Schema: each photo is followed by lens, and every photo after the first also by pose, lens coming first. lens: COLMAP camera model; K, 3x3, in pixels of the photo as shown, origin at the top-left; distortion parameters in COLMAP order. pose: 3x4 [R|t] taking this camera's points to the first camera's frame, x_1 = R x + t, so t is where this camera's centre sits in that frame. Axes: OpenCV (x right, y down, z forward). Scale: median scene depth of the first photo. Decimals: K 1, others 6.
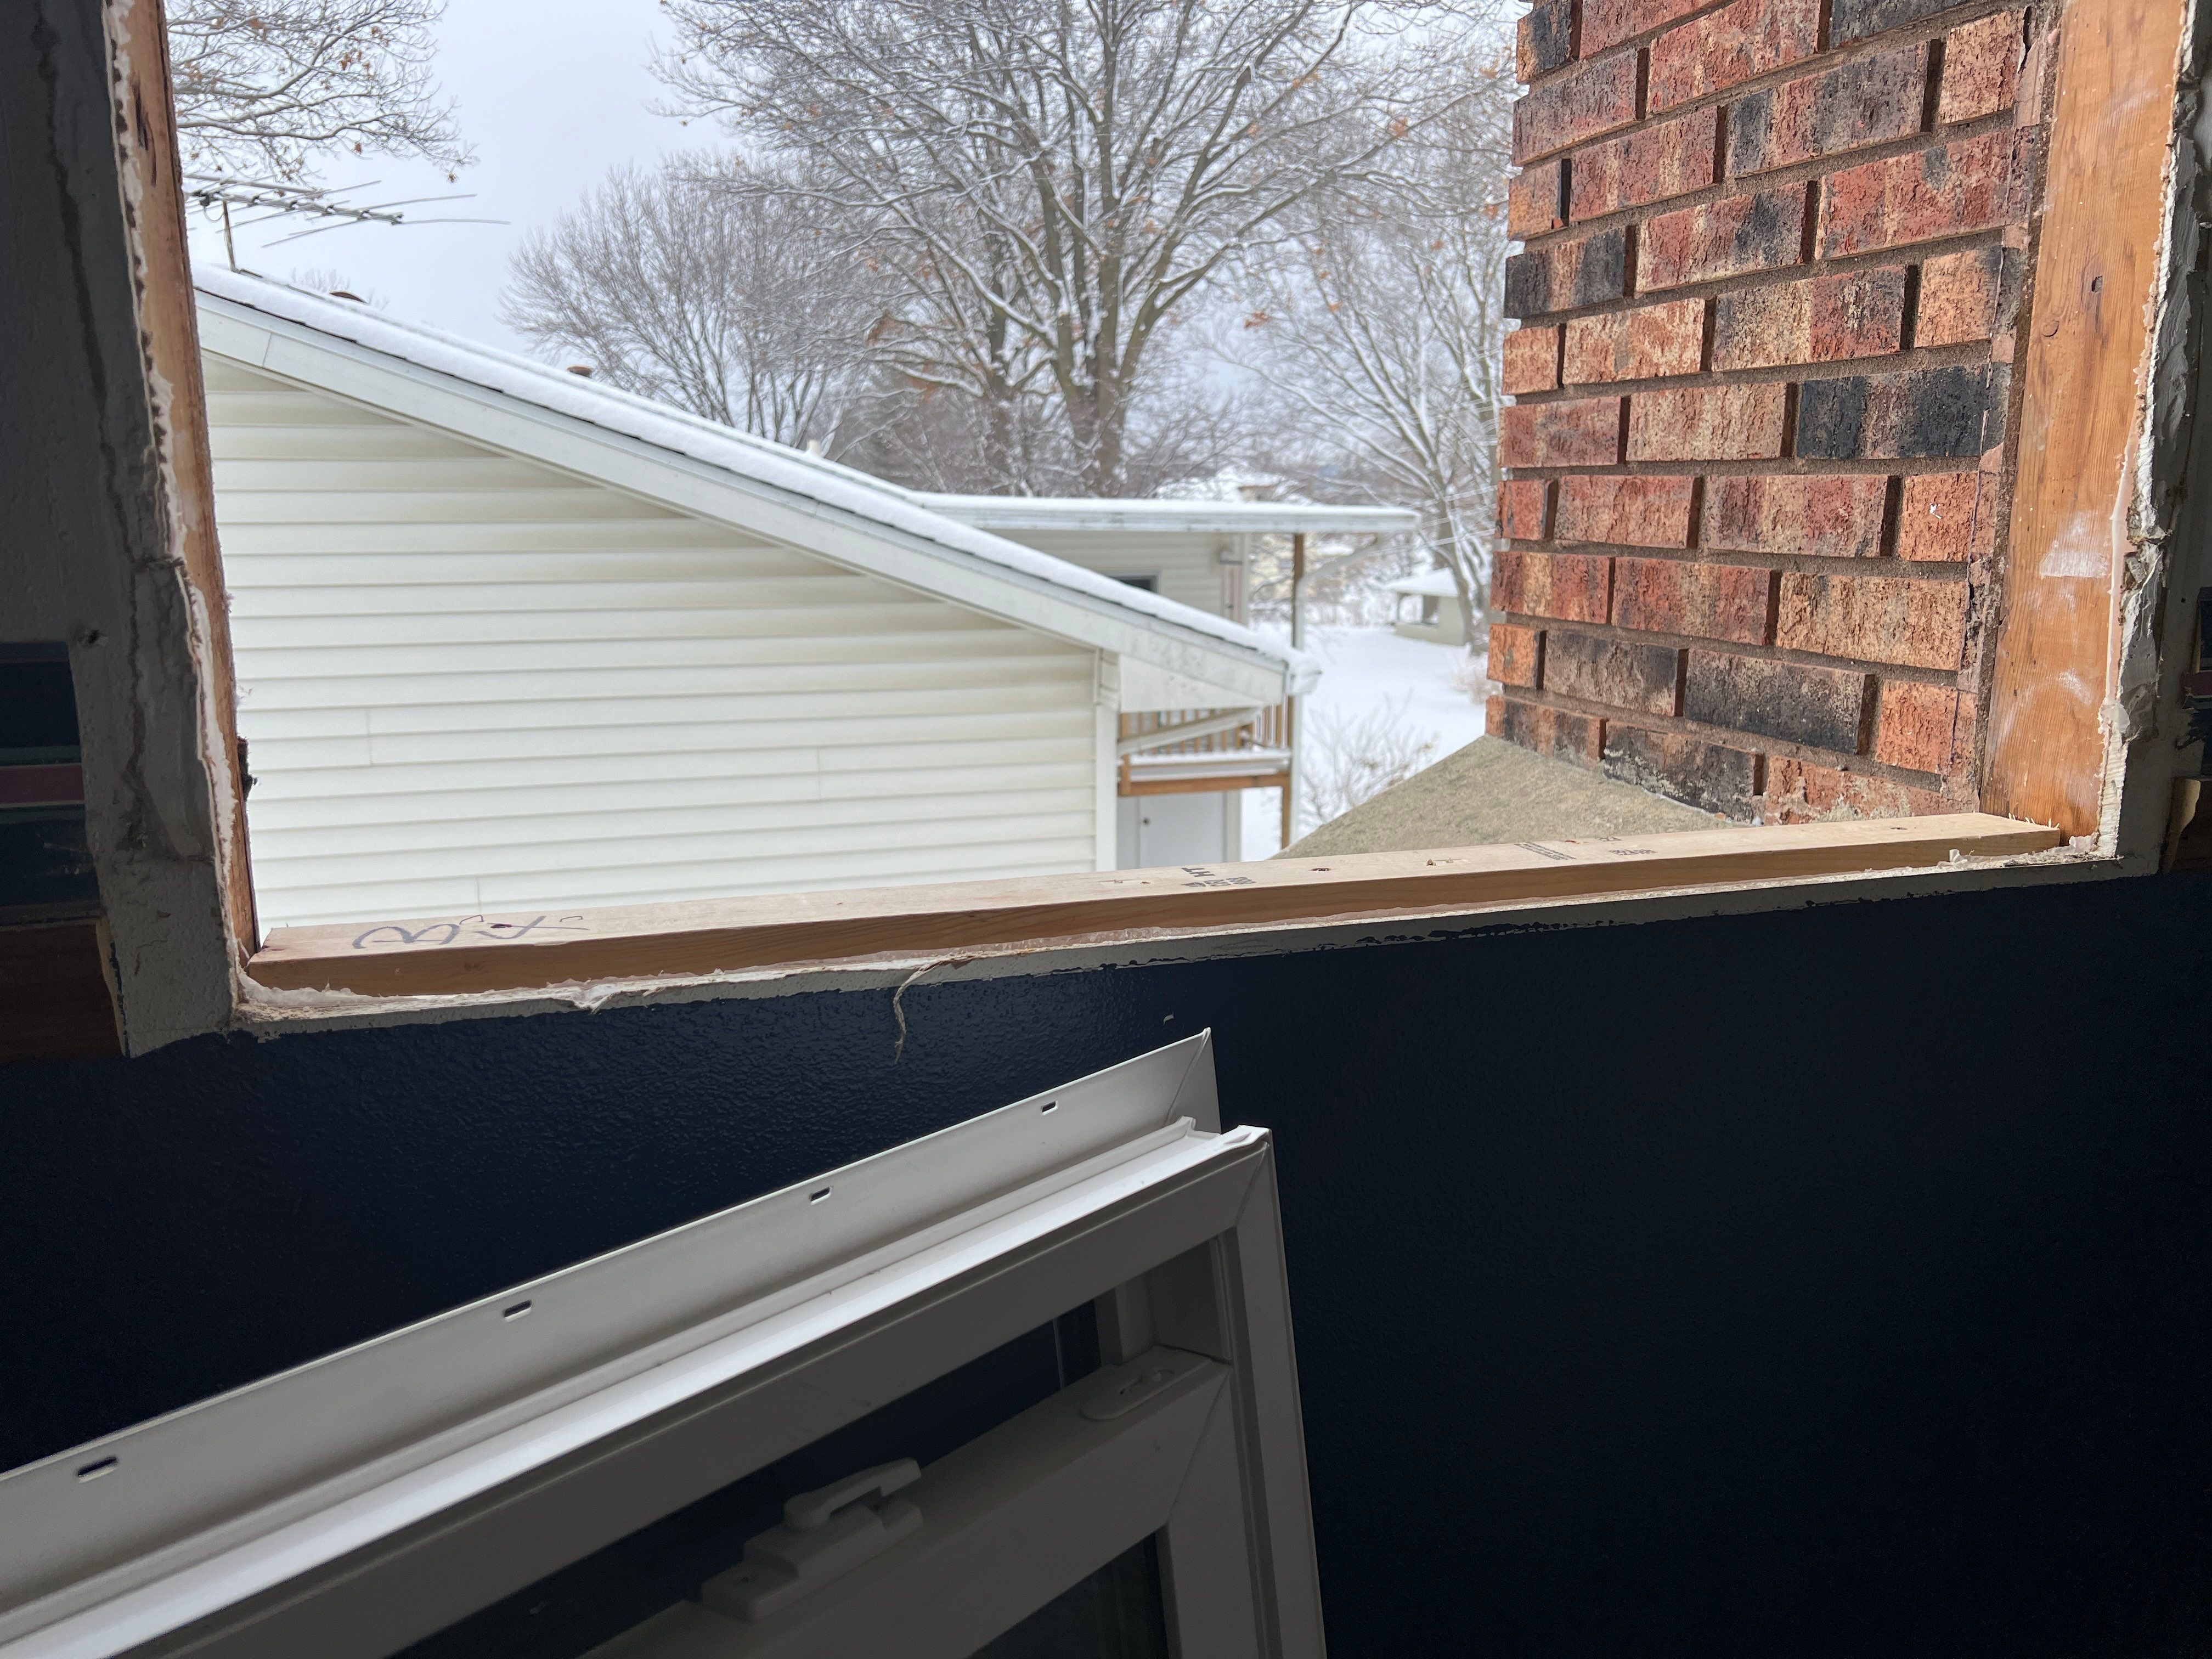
lens RADIAL K [[1653.1, 0, 1095.6], [0, 1653.1, 843.6], [0, 0, 1]] dist [0.060231, -0.065583]
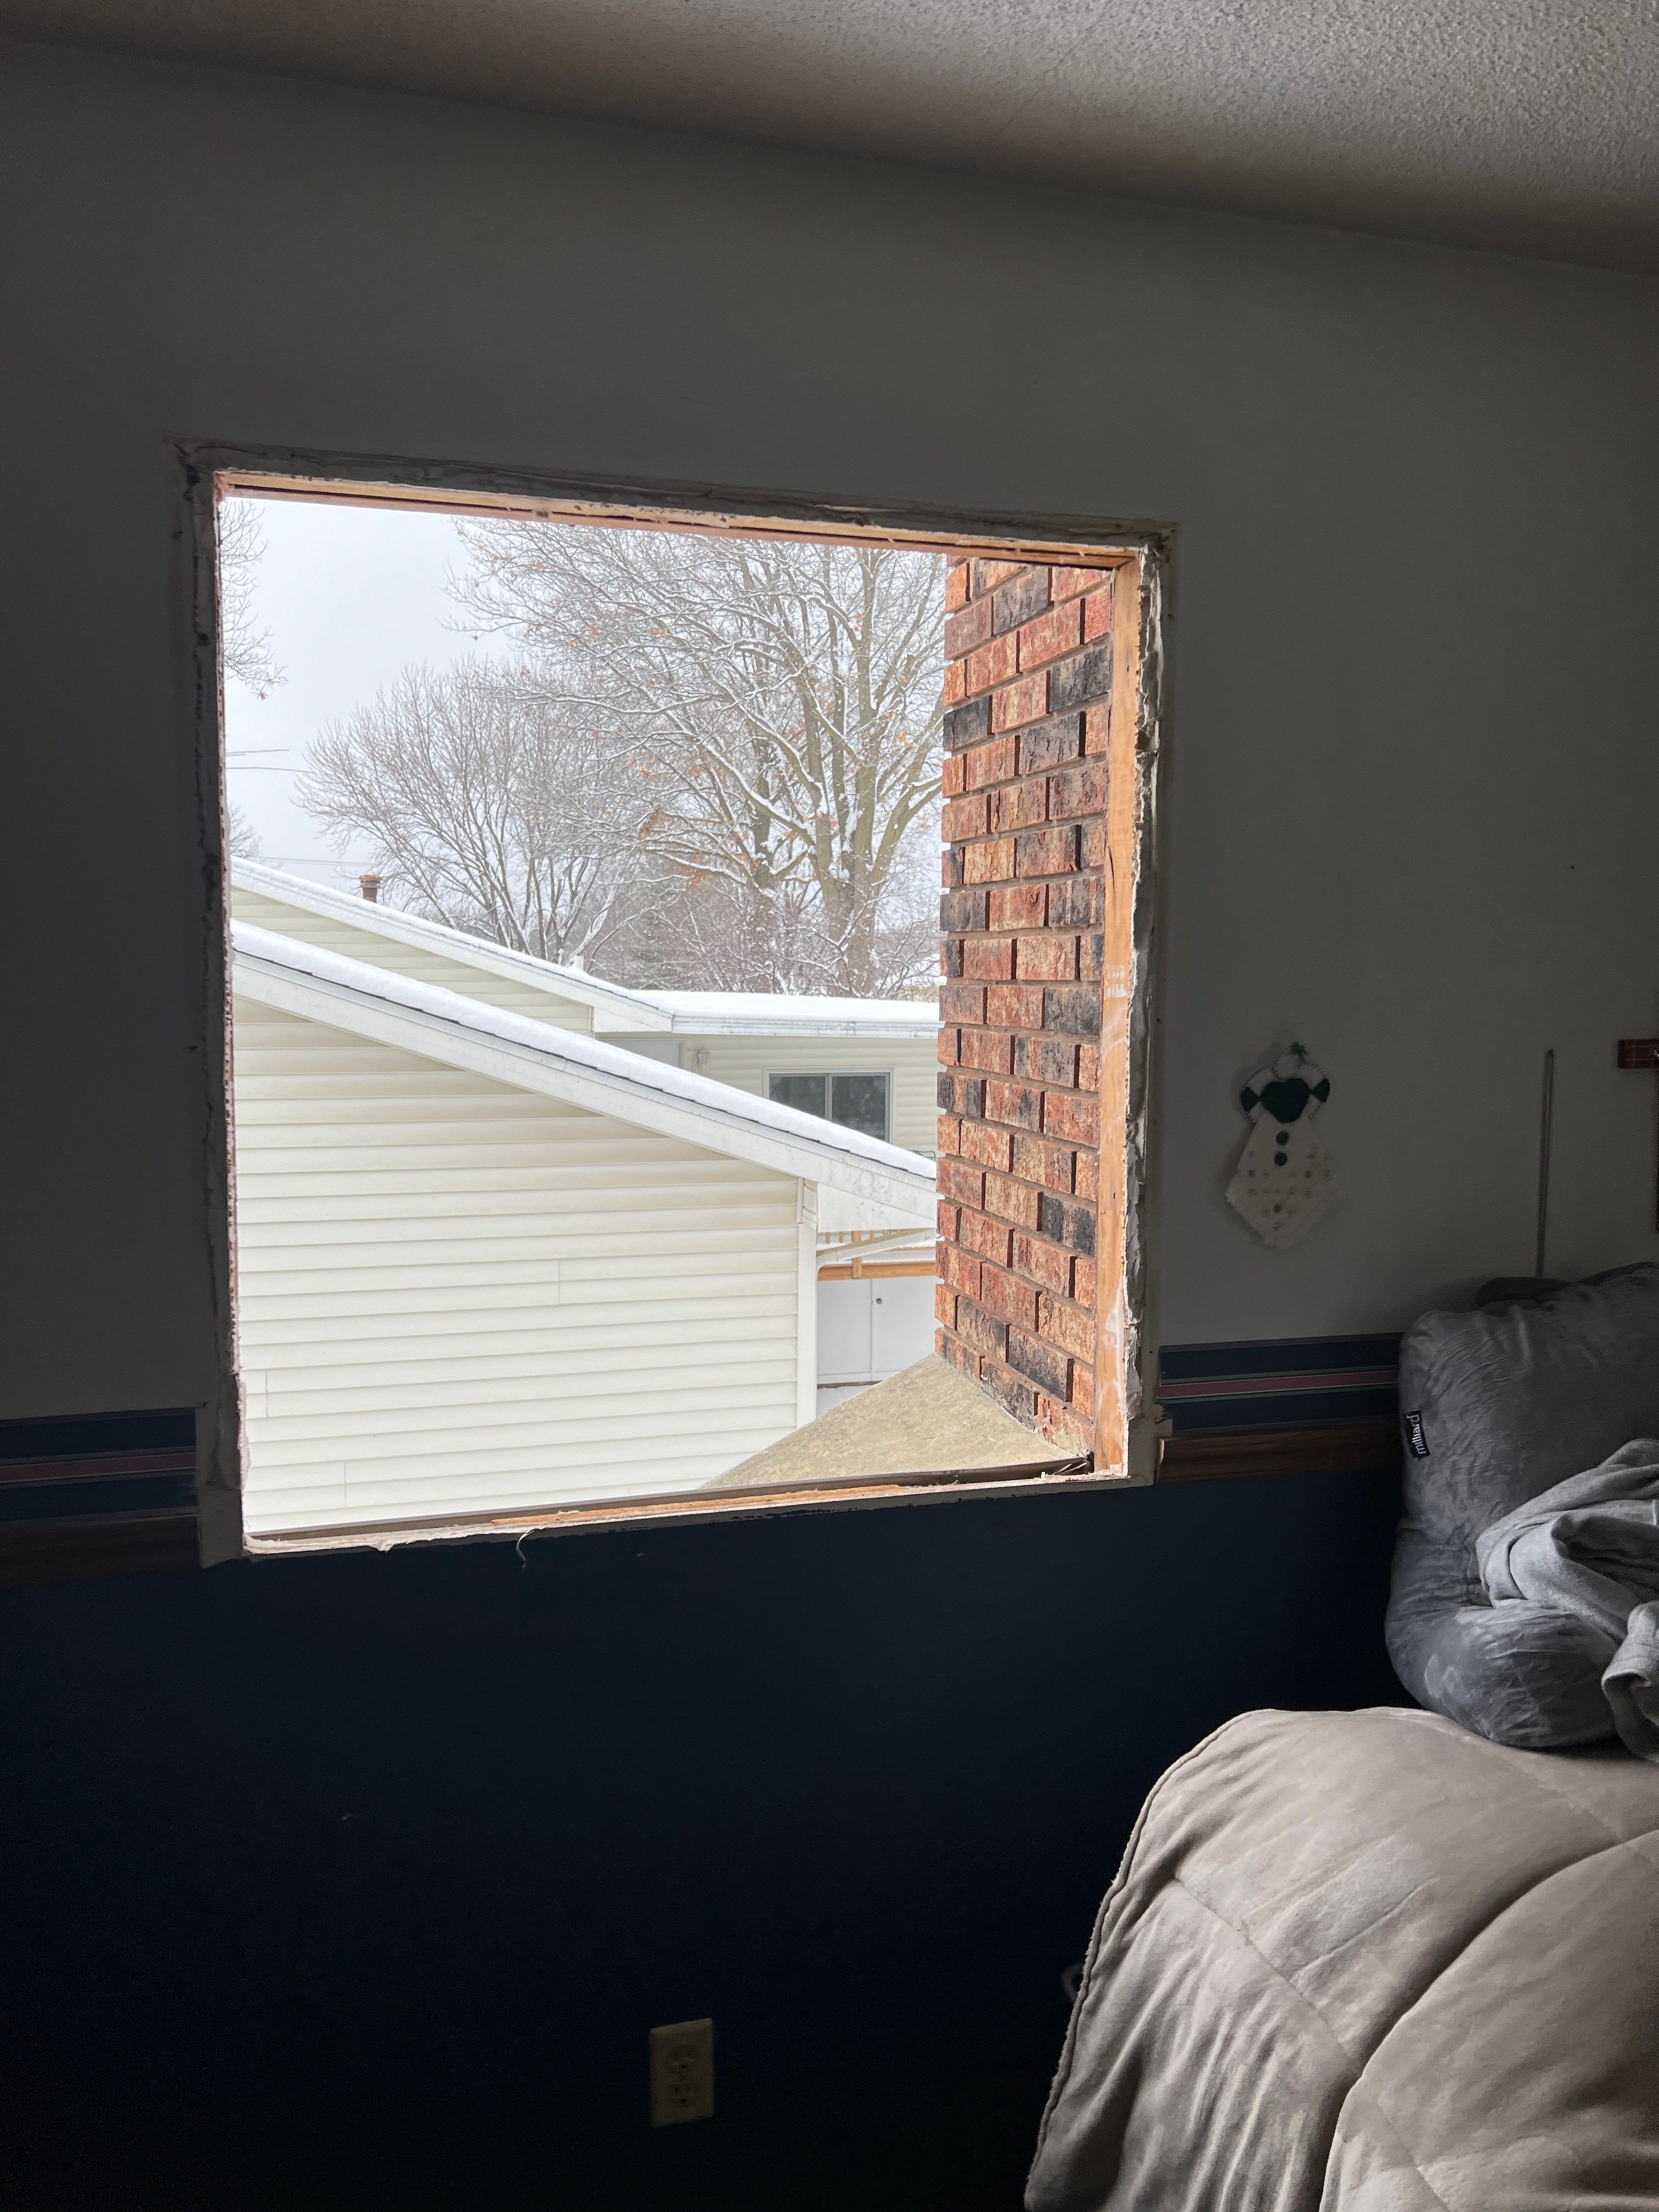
lens RADIAL K [[1653.1, 0, 822.6], [0, 1653.1, 1133.0], [0, 0, 1]] dist [0.060231, -0.065583]
pose [[0.999607, 0.014043, -0.024245, 0.176886], [-0.016430, 0.994723, -0.101272, -0.123290], [0.022695, 0.101631, 0.994563, -0.670864]]
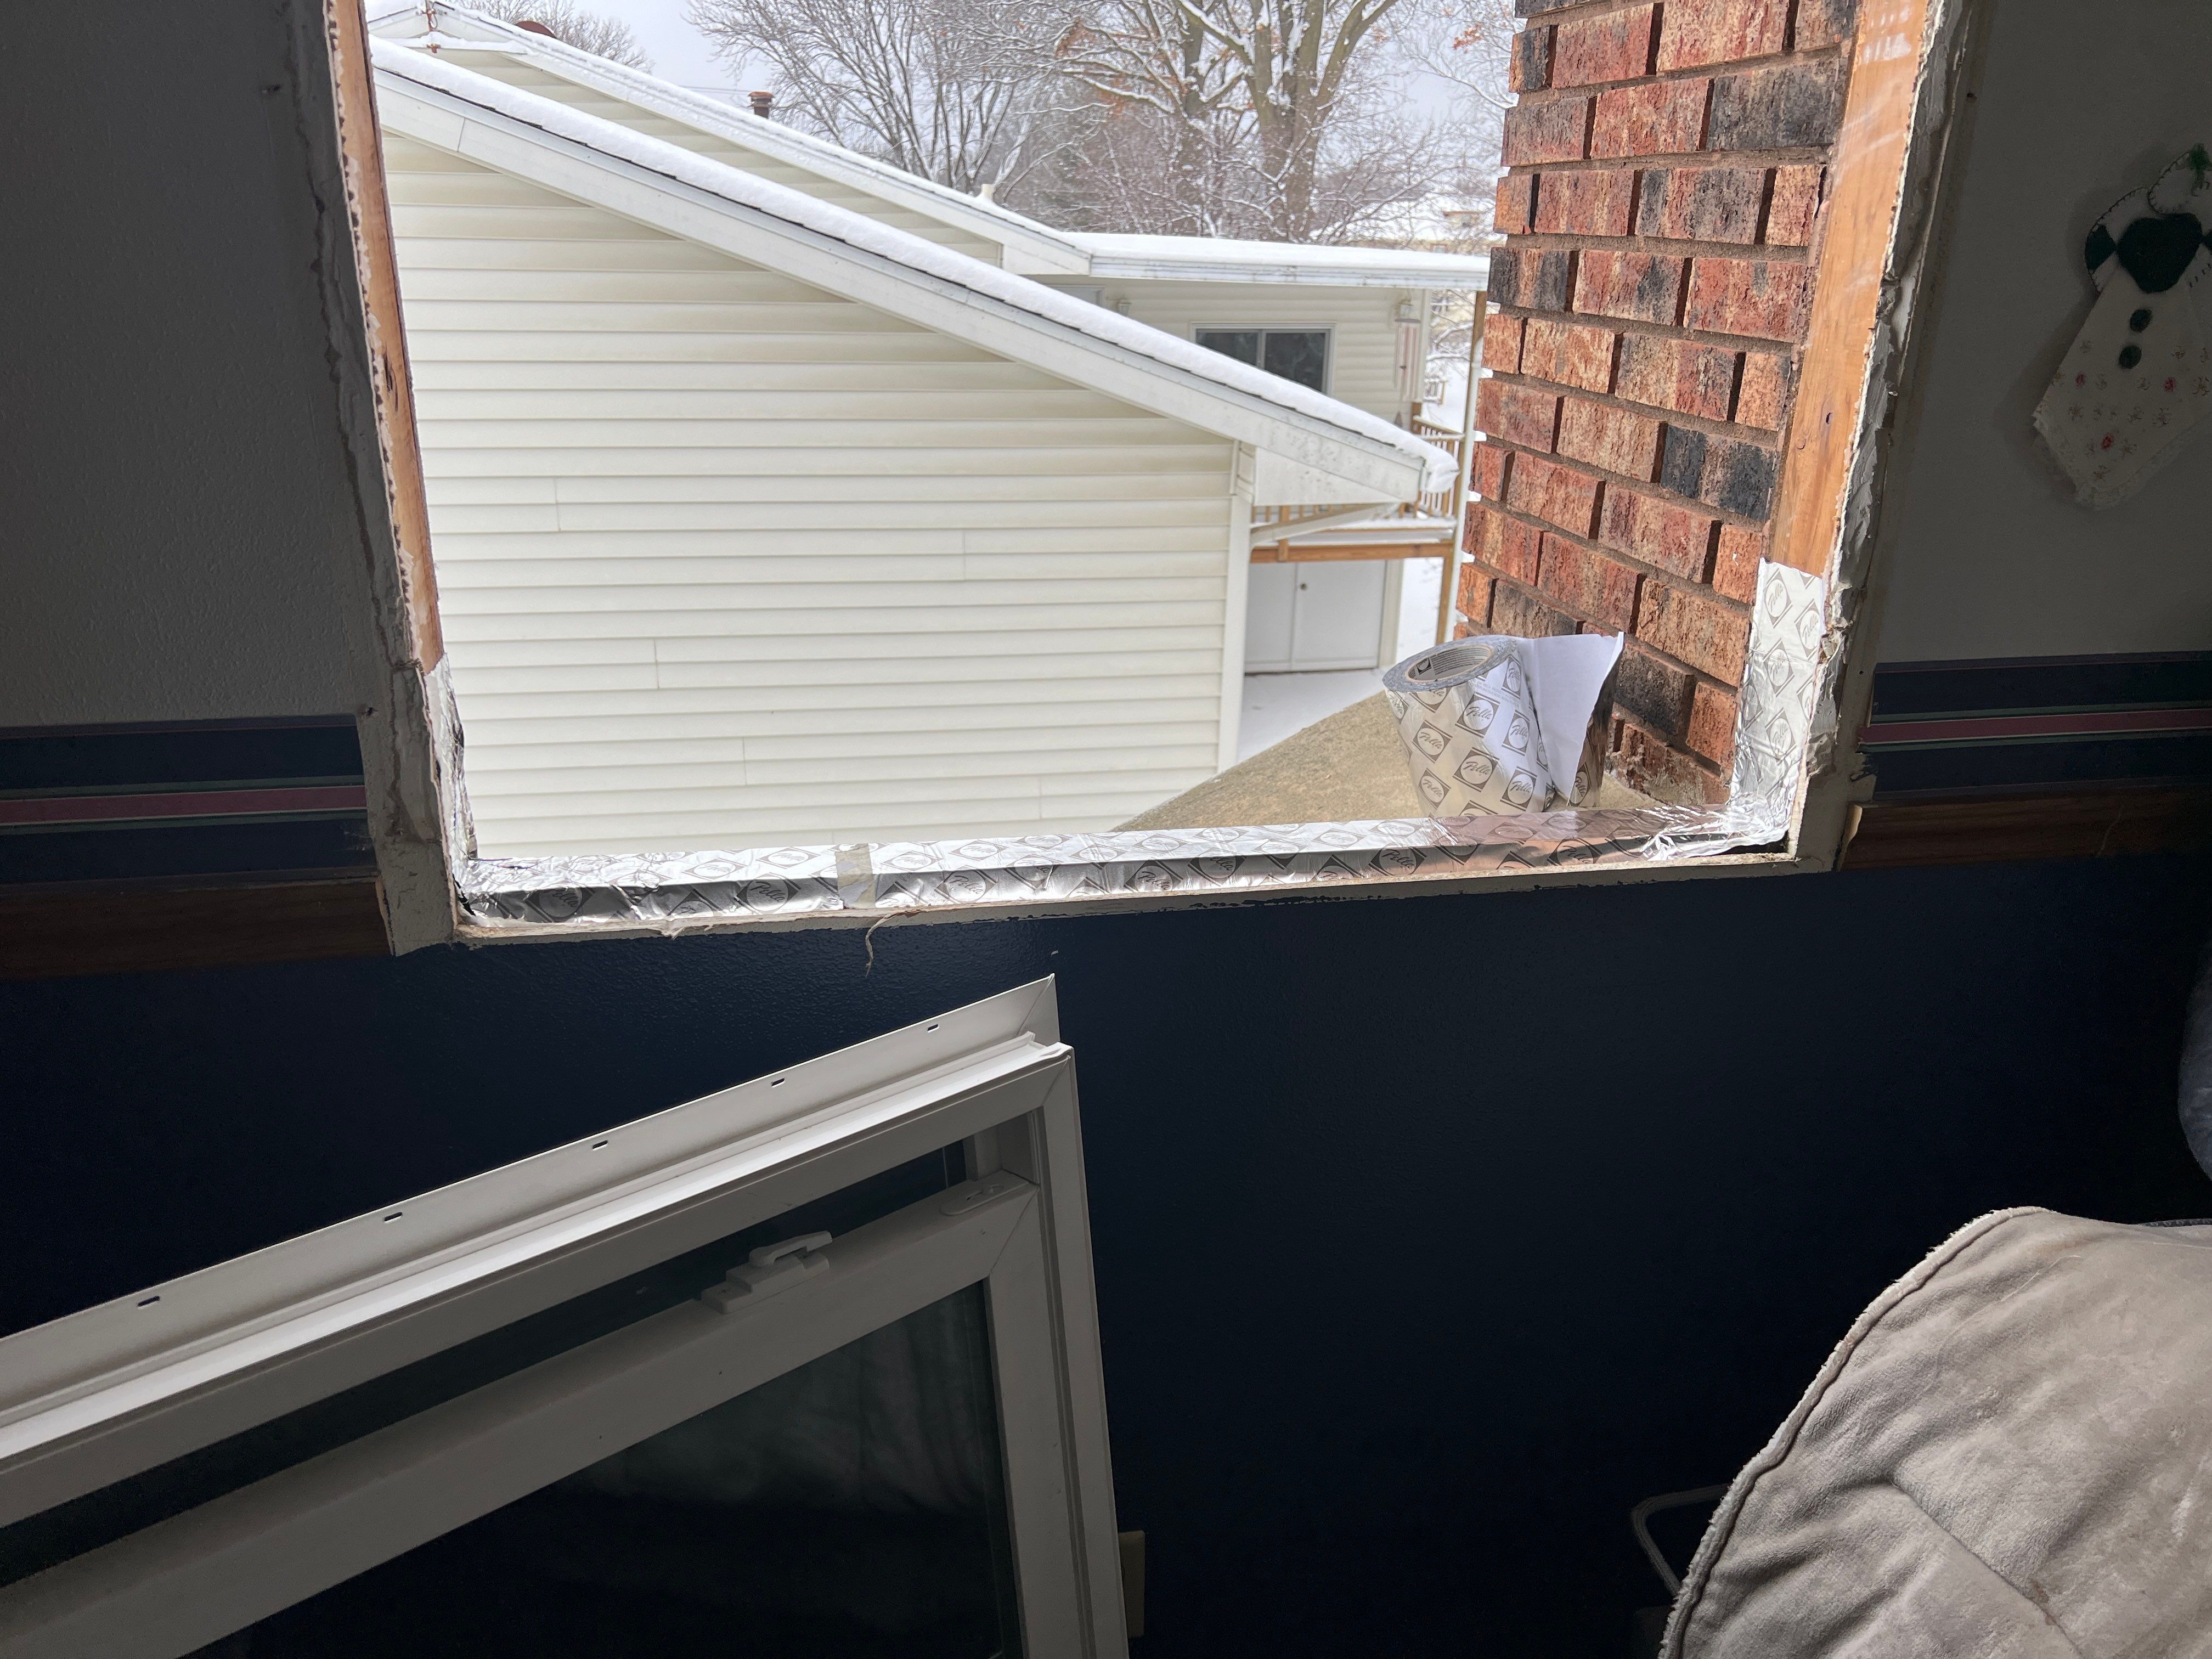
lens RADIAL K [[1653.1, 0, 1085.9], [0, 1653.1, 845.8], [0, 0, 1]] dist [0.060231, -0.065583]
pose [[0.992885, 0.061012, -0.102257, 0.115066], [-0.044208, 0.986256, 0.159202, -0.118630], [0.110565, -0.153549, 0.981936, -0.230247]]
